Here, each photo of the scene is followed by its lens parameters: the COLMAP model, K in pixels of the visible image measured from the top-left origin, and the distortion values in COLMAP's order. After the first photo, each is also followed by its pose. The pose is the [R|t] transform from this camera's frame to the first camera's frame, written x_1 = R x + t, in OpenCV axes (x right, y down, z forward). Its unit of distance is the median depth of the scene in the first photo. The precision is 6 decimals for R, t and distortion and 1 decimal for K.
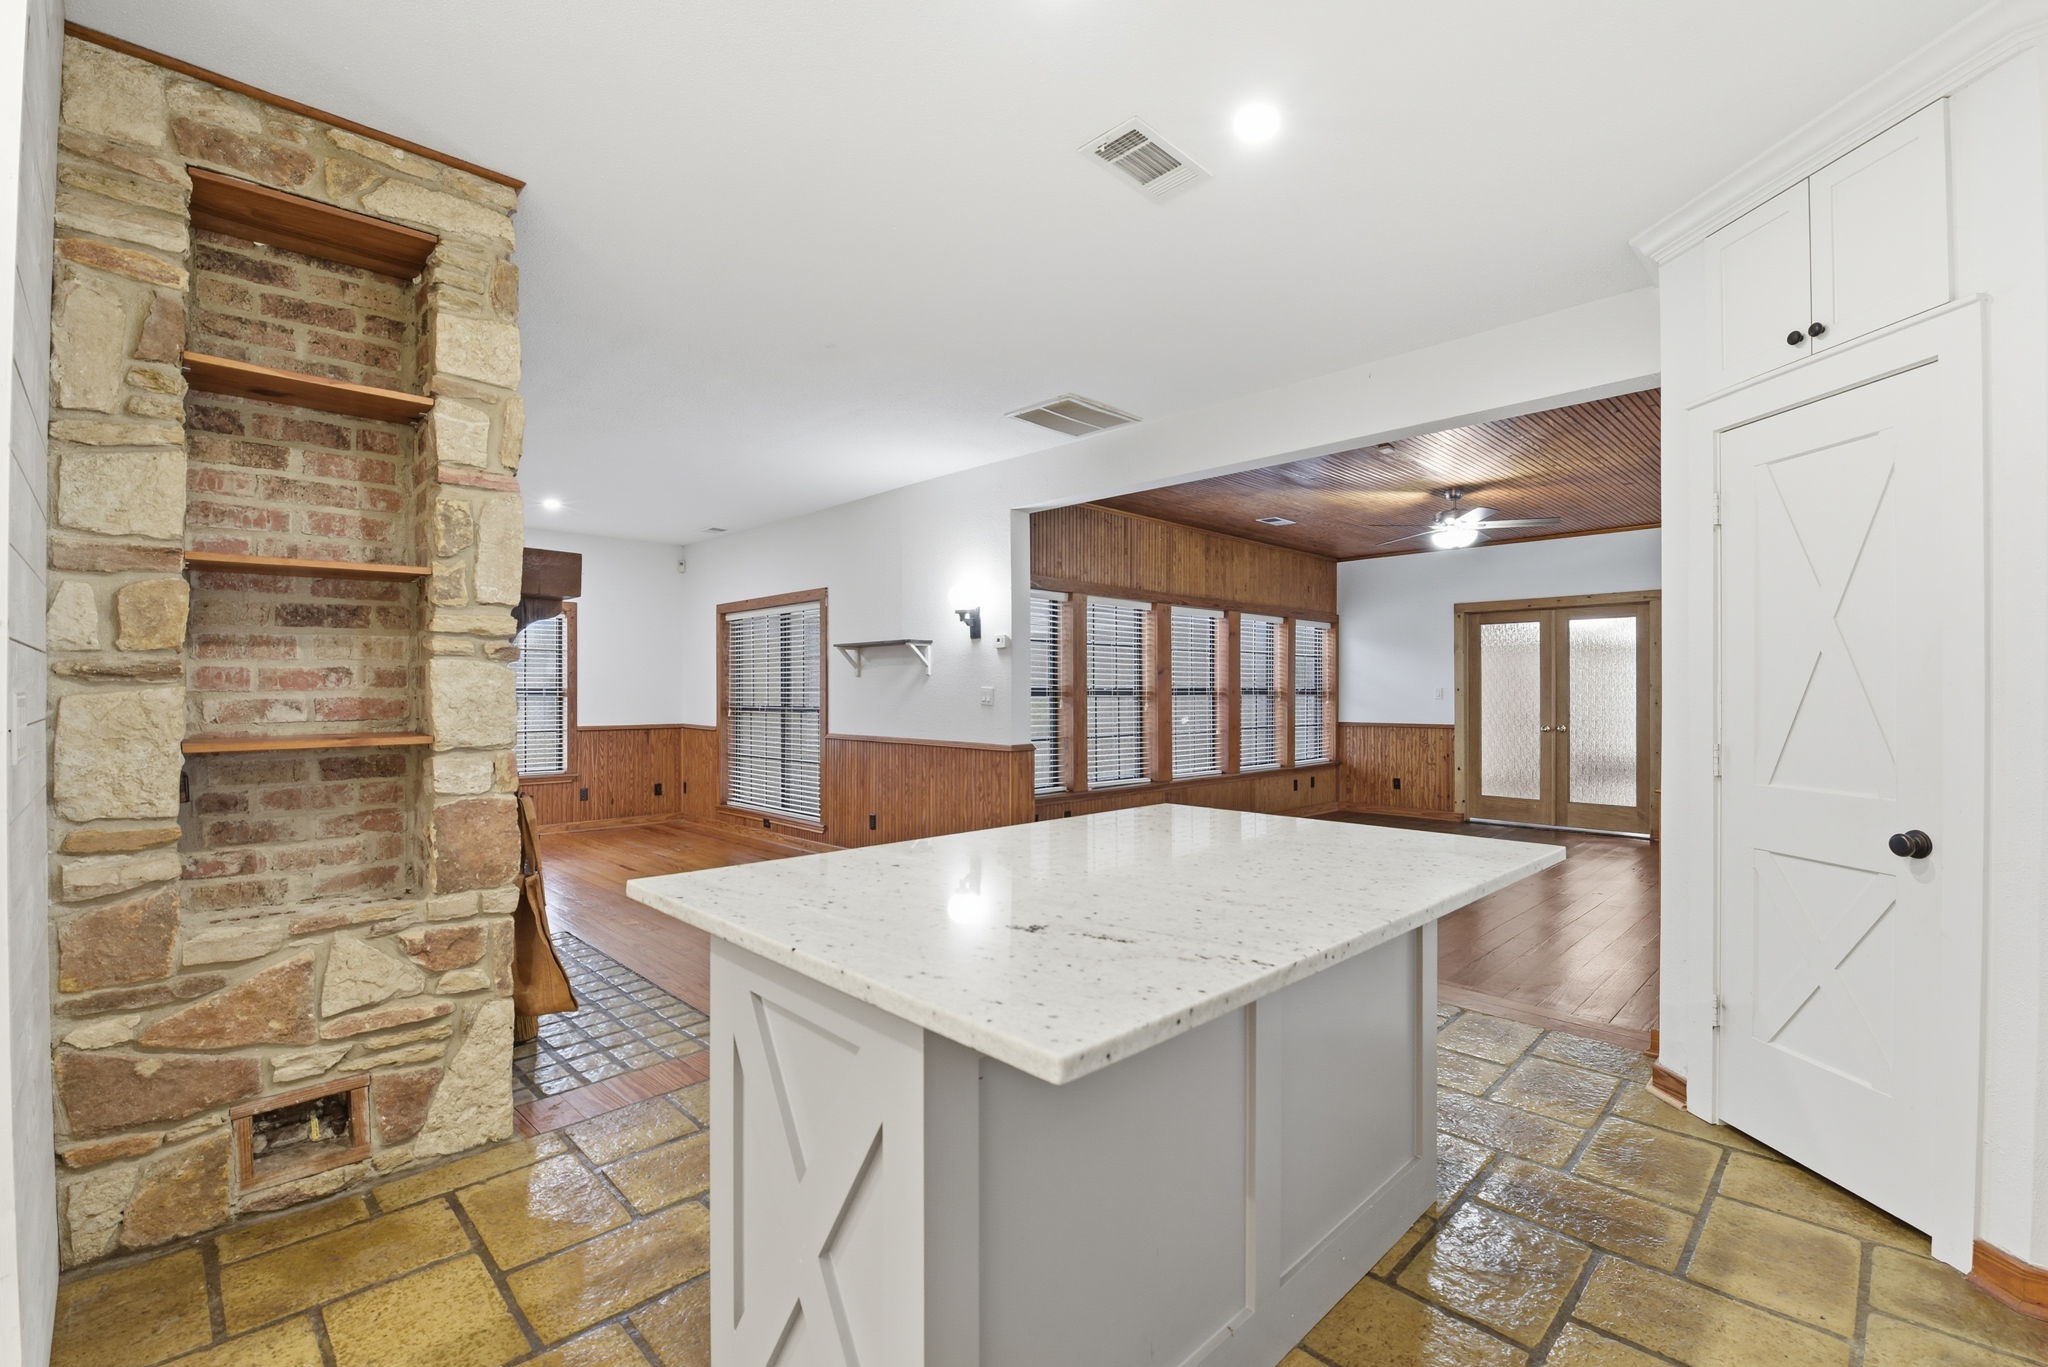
lens RADIAL K [[899.7, 0, 1037.5], [0, 899.7, 690.4], [0, 0, 1]] dist [-0.007320, -0.004797]
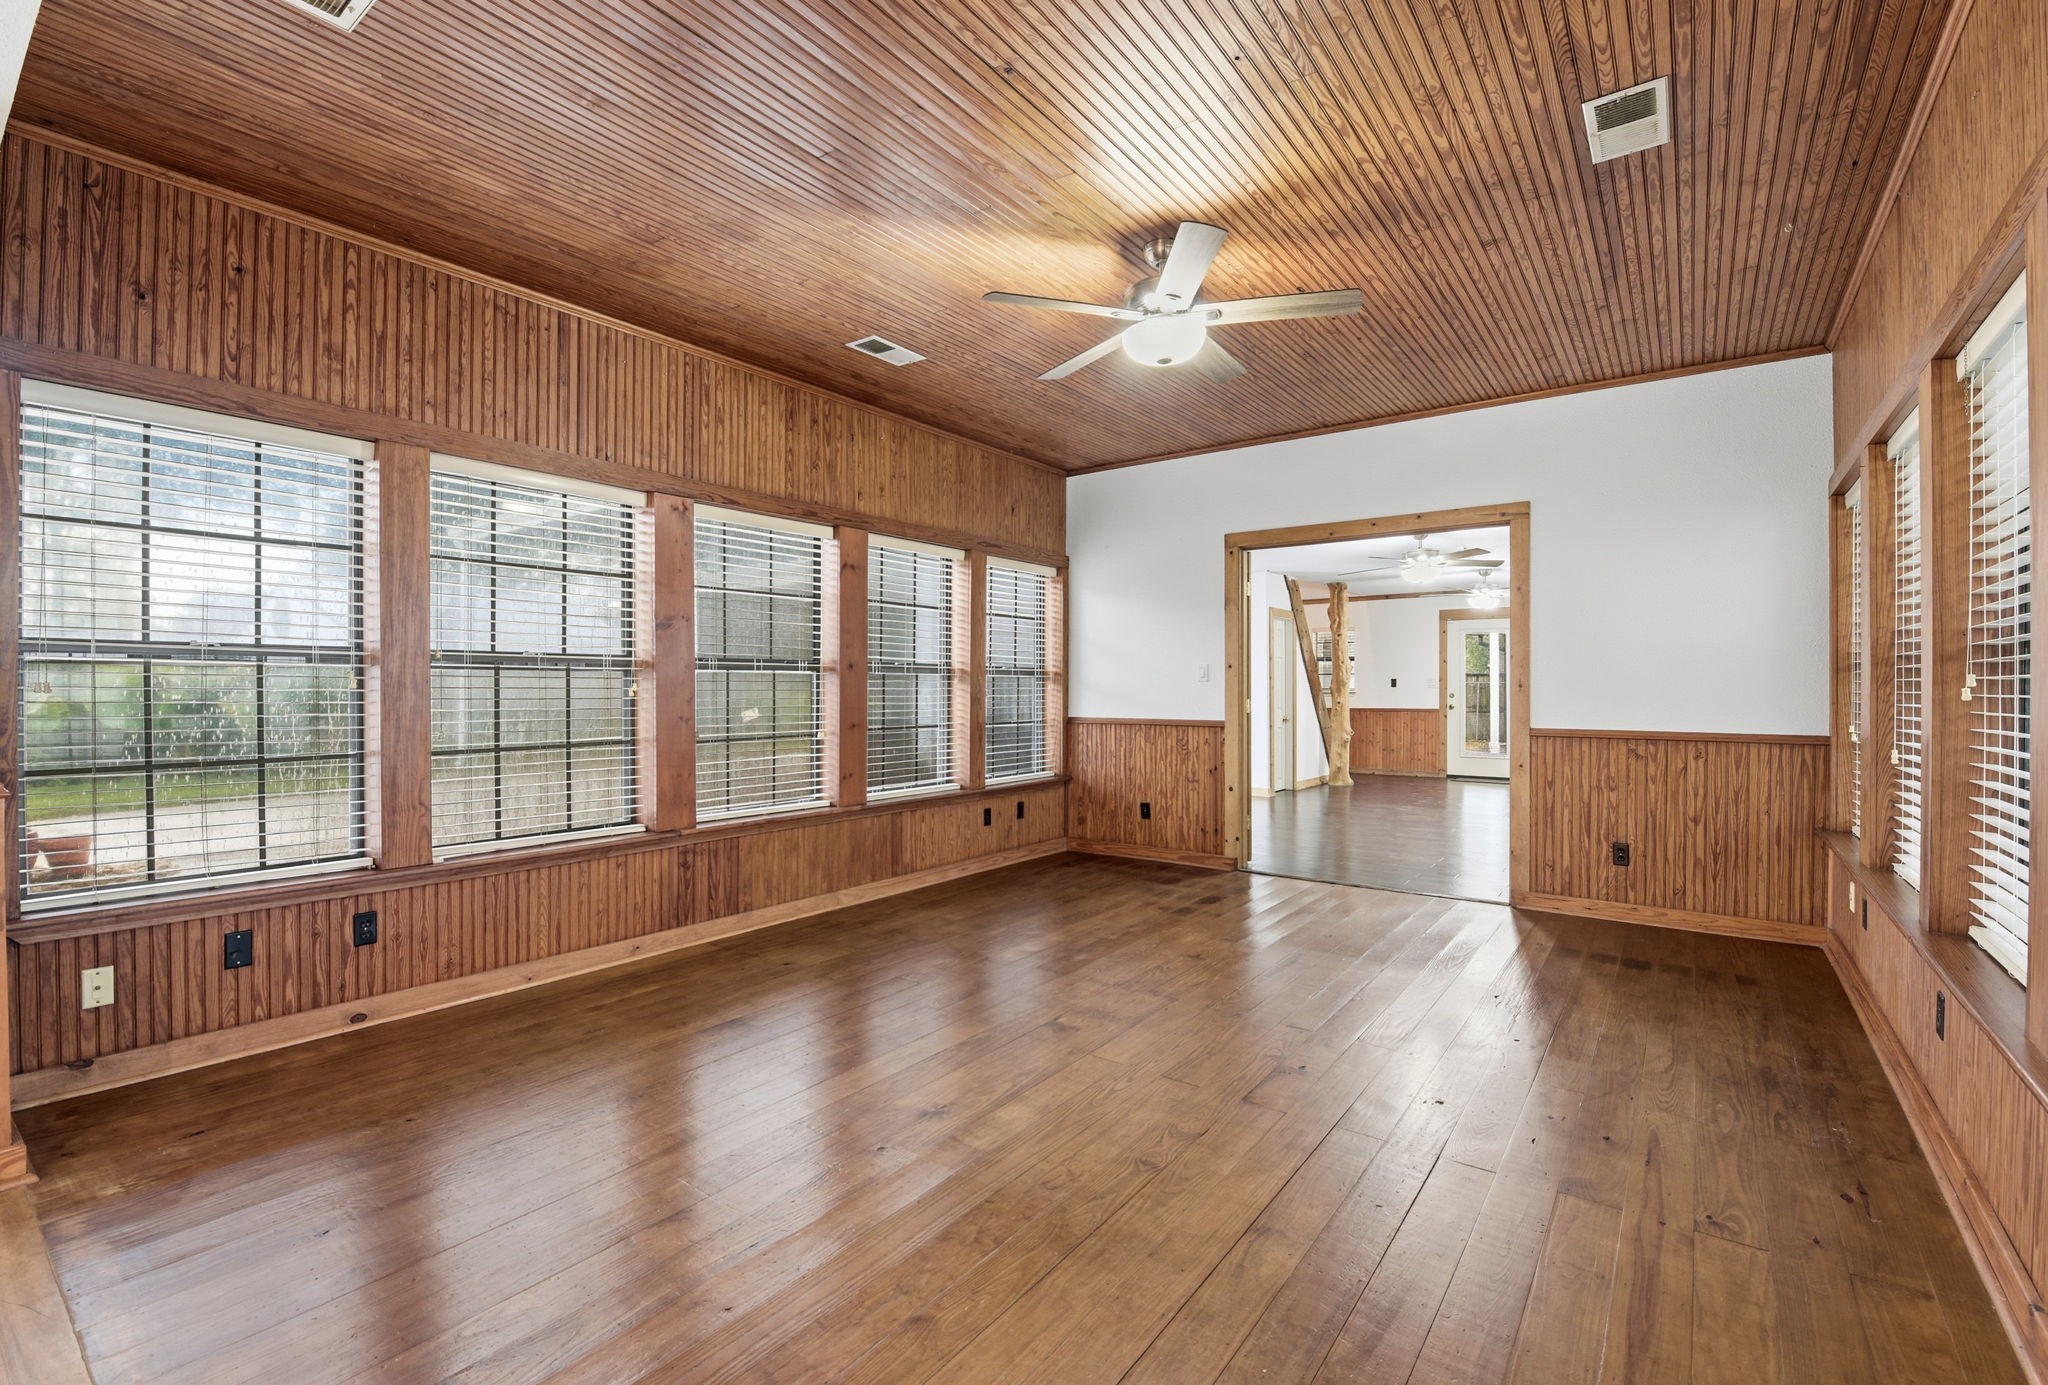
lens RADIAL K [[900.3, 0, 1028.0], [0, 900.3, 686.1], [0, 0, 1]] dist [-0.014041, -0.003971]
pose [[0.989754, 0.002164, 0.142767, 0.246040], [-0.002317, 0.999997, 0.000903, 0.013657], [-0.142764, -0.001225, 0.989756, 0.402913]]
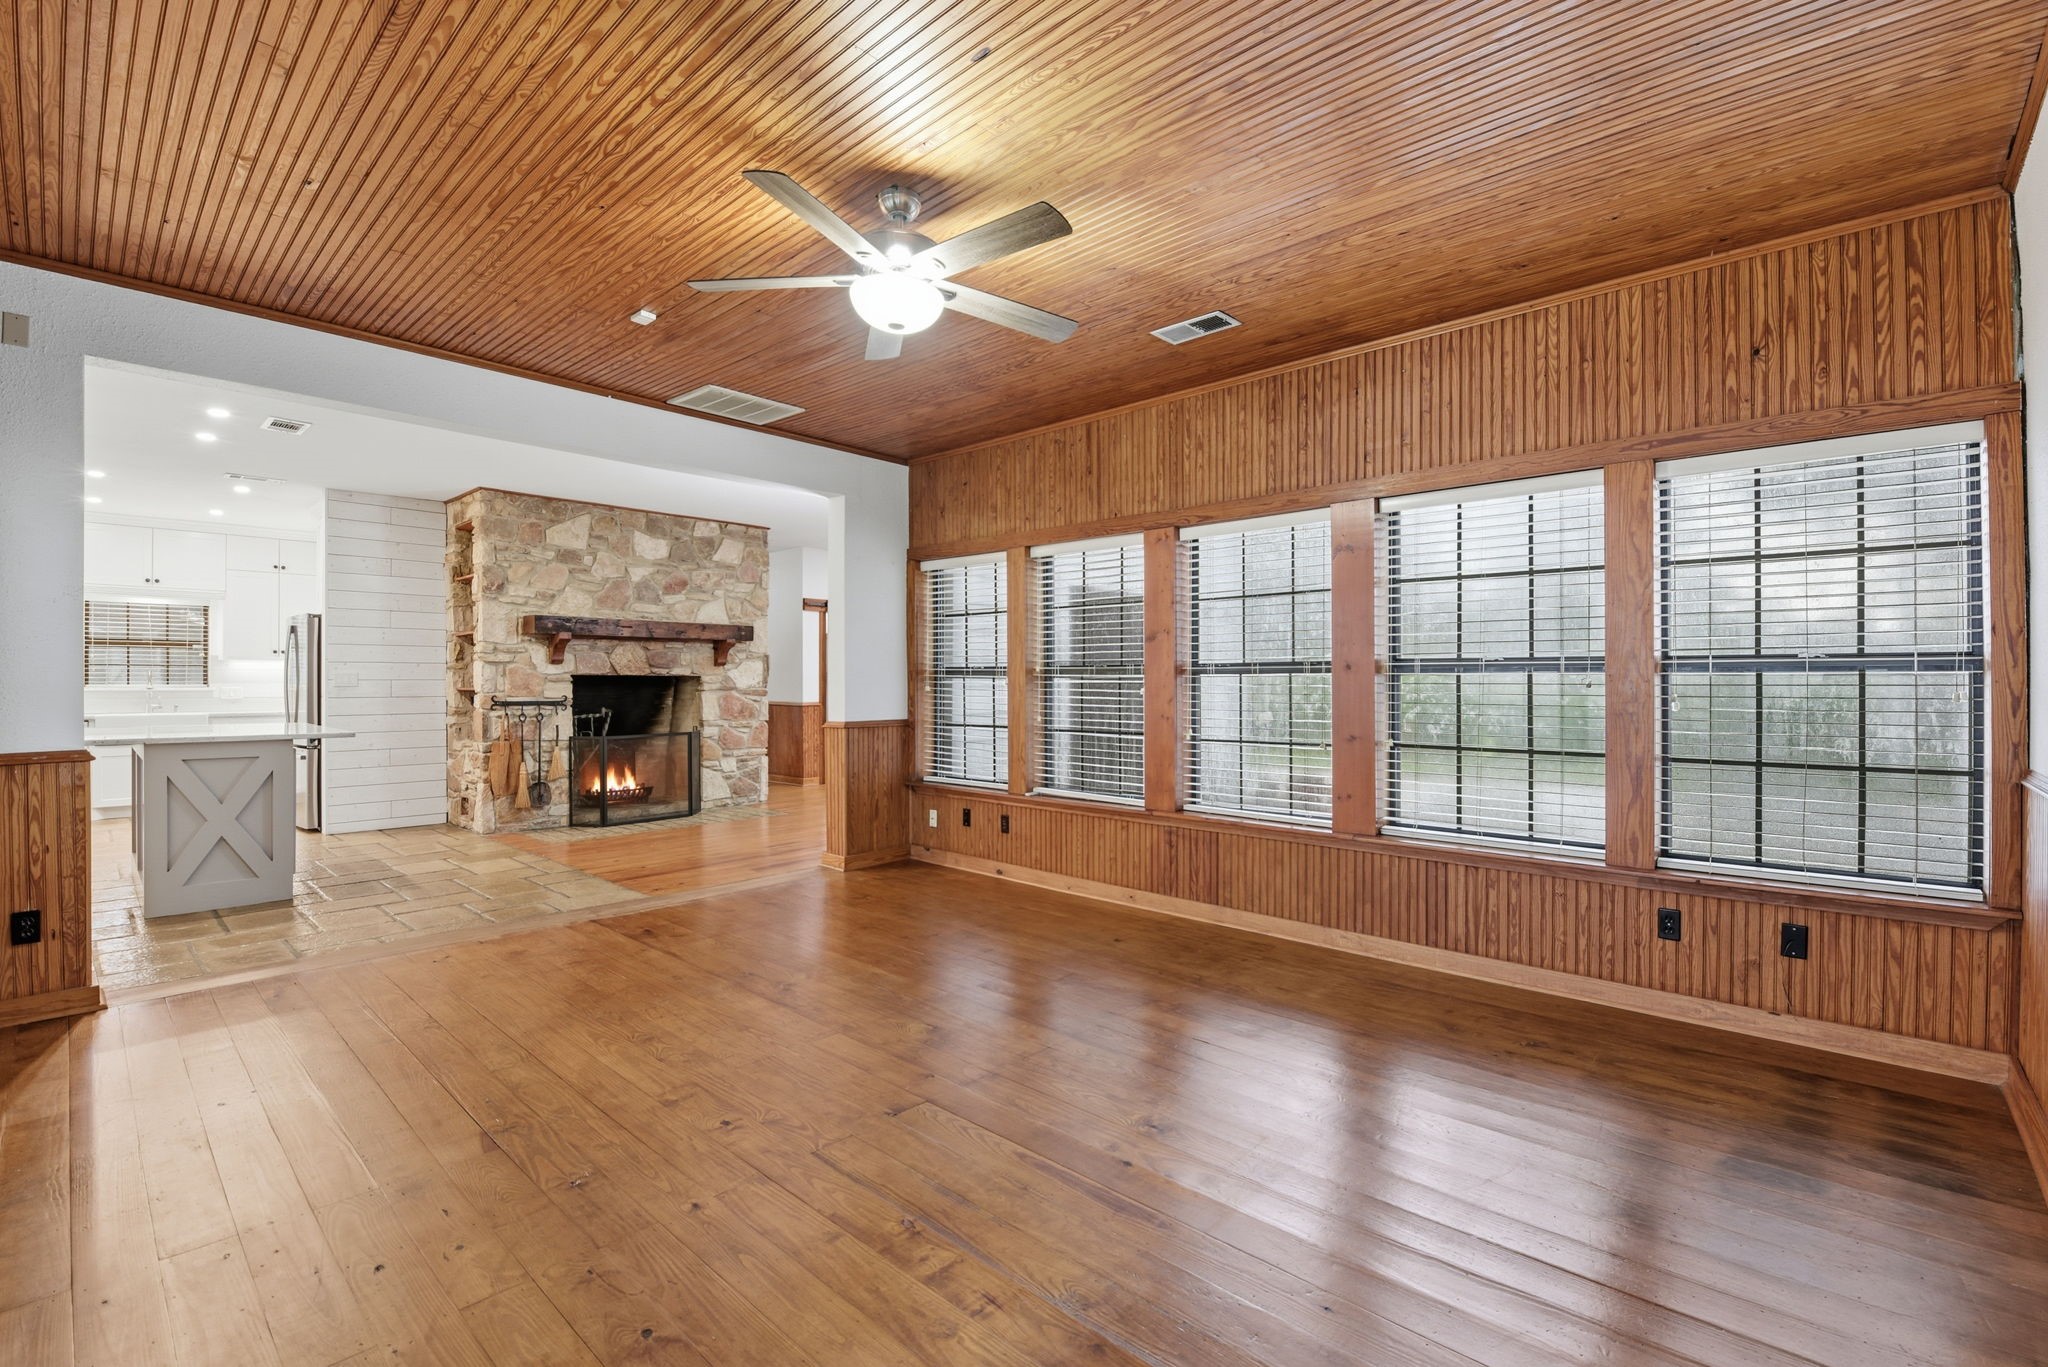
lens RADIAL K [[899.7, 0, 1049.2], [0, 899.7, 682.2], [0, 0, 1]] dist [-0.007320, -0.004797]
pose [[0.044382, 0.002036, -0.999013, 0.693659], [0.001568, 0.999997, 0.002108, 0.008636], [0.999013, -0.001660, 0.044379, 0.809576]]
